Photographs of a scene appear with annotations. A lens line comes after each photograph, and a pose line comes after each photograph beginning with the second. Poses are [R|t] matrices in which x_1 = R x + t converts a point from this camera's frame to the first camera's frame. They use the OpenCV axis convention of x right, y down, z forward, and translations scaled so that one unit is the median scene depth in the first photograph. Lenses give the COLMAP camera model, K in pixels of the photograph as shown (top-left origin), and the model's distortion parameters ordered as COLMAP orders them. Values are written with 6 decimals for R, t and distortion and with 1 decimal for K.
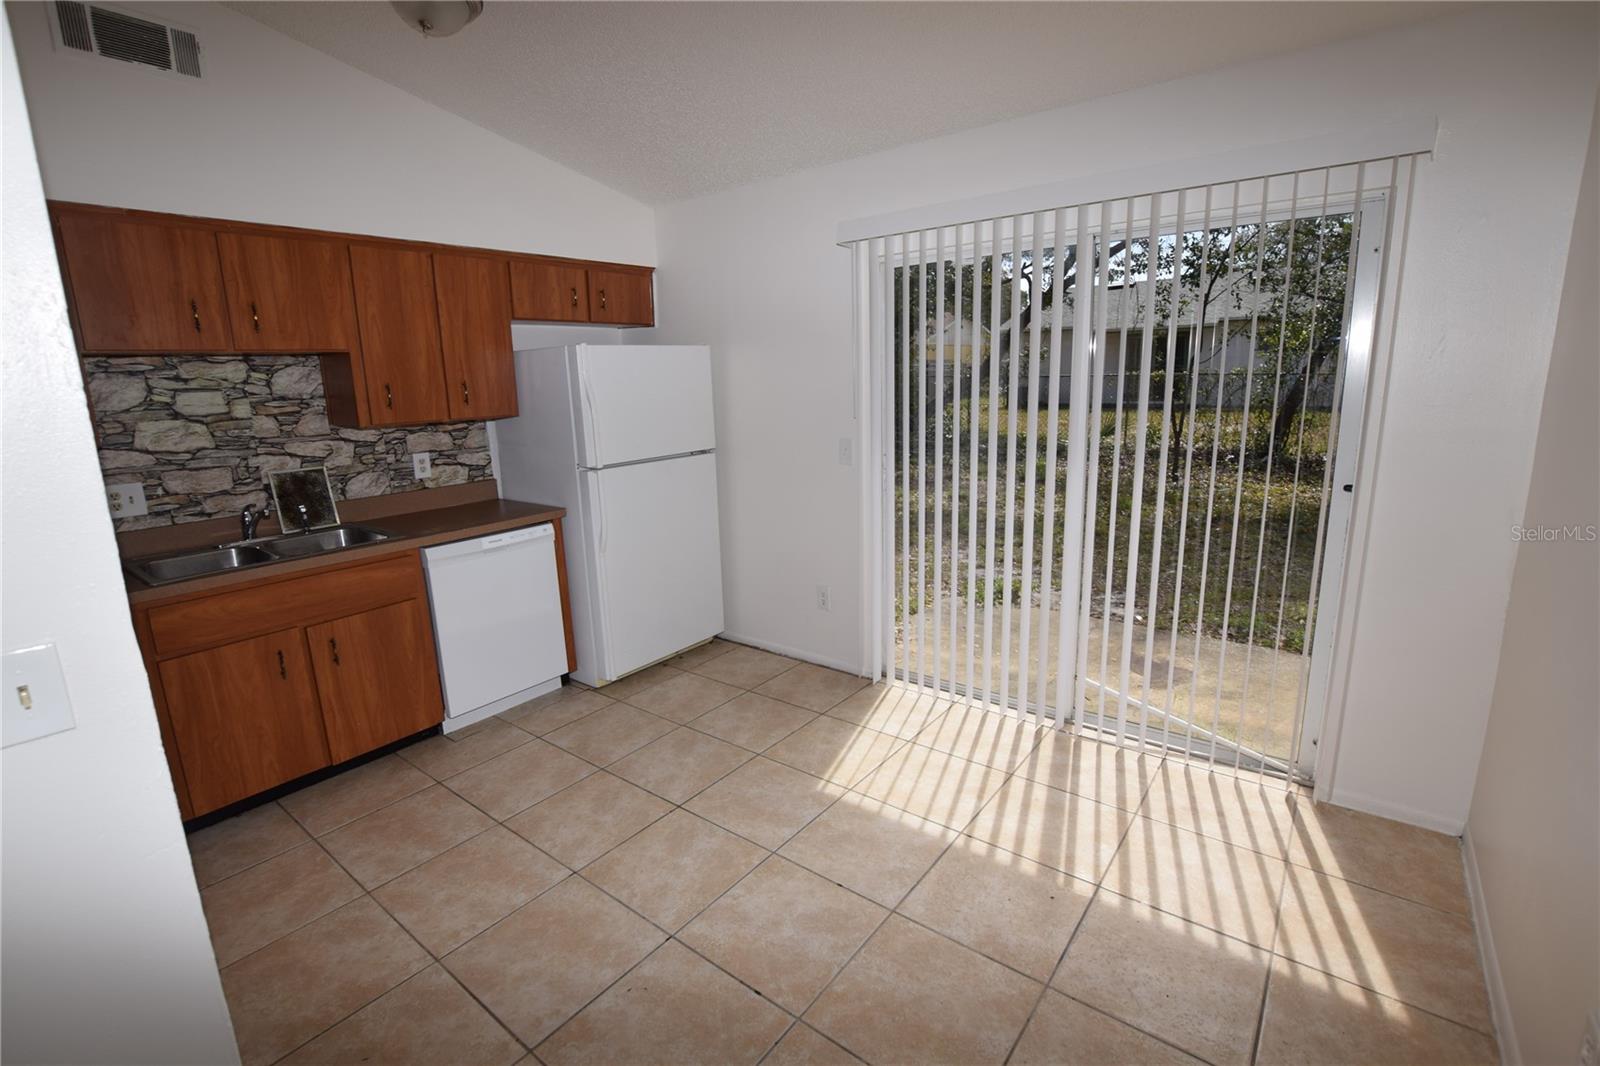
lens RADIAL K [[716.2, 0, 790.4], [0, 716.2, 525.1], [0, 0, 1]] dist [-0.039069, 0.006850]
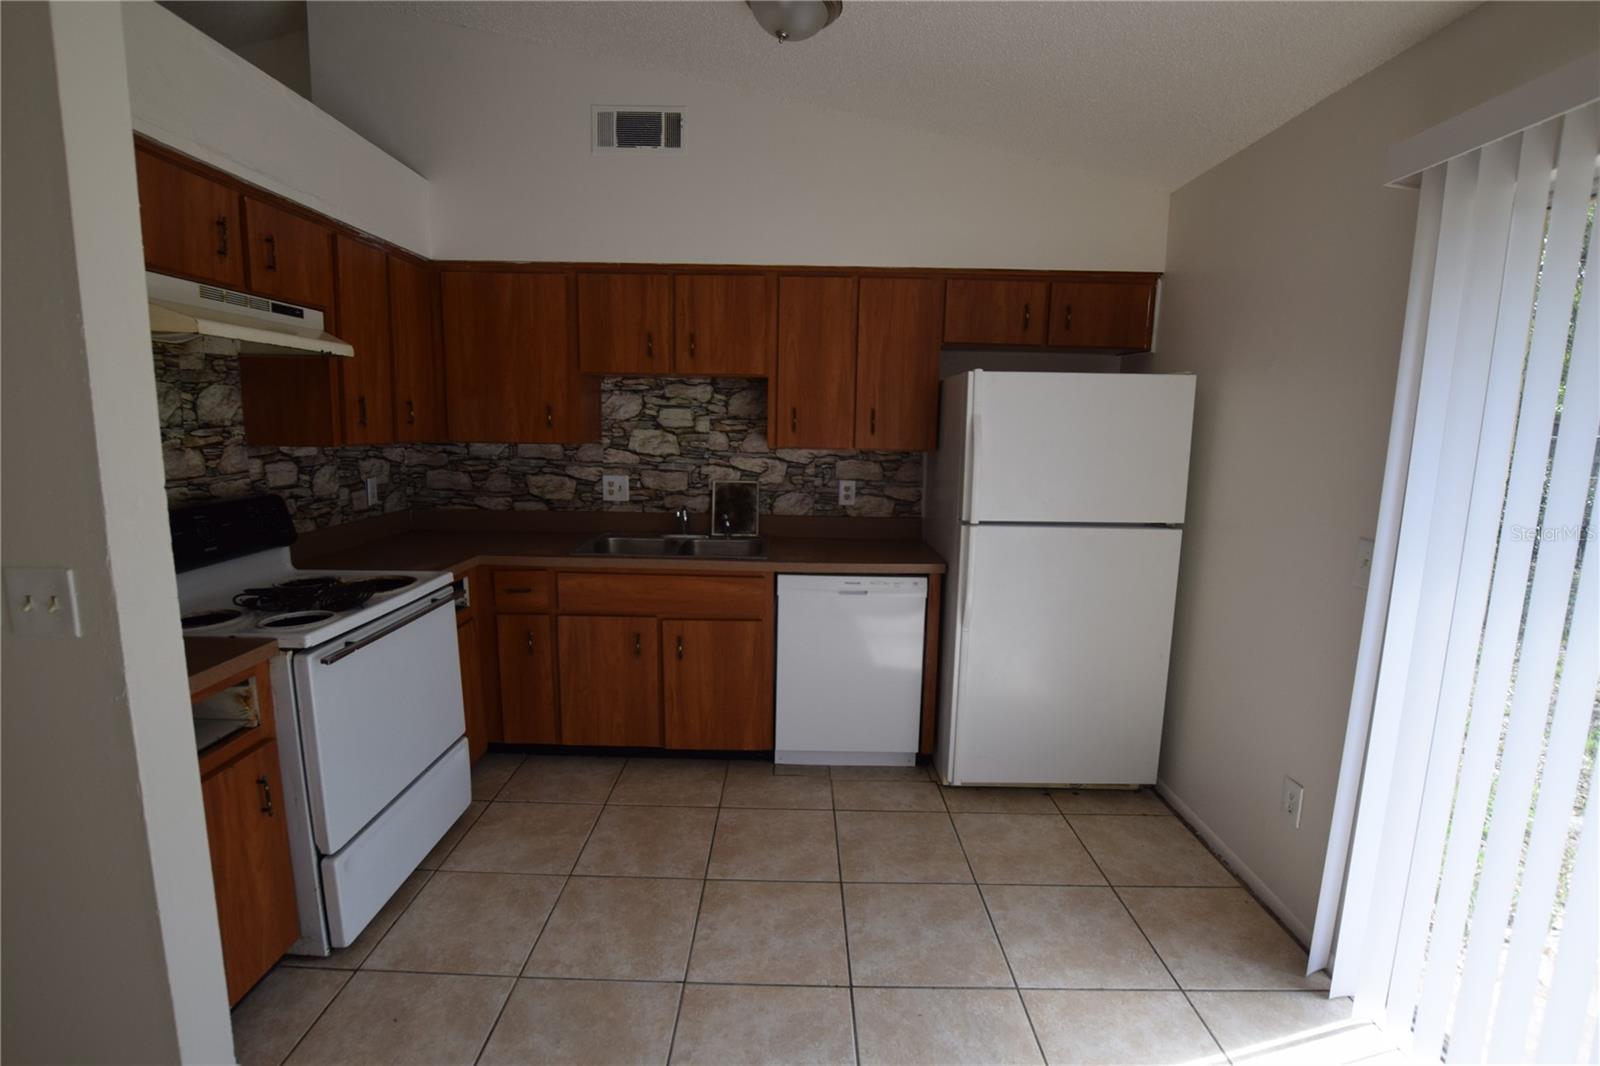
lens RADIAL K [[716.2, 0, 790.4], [0, 716.2, 525.1], [0, 0, 1]] dist [-0.039069, 0.006850]
pose [[0.609025, 0.158137, -0.777227, 0.259540], [-0.197122, 0.979355, 0.044800, -0.082187], [0.768265, 0.125924, 0.627624, 0.376149]]
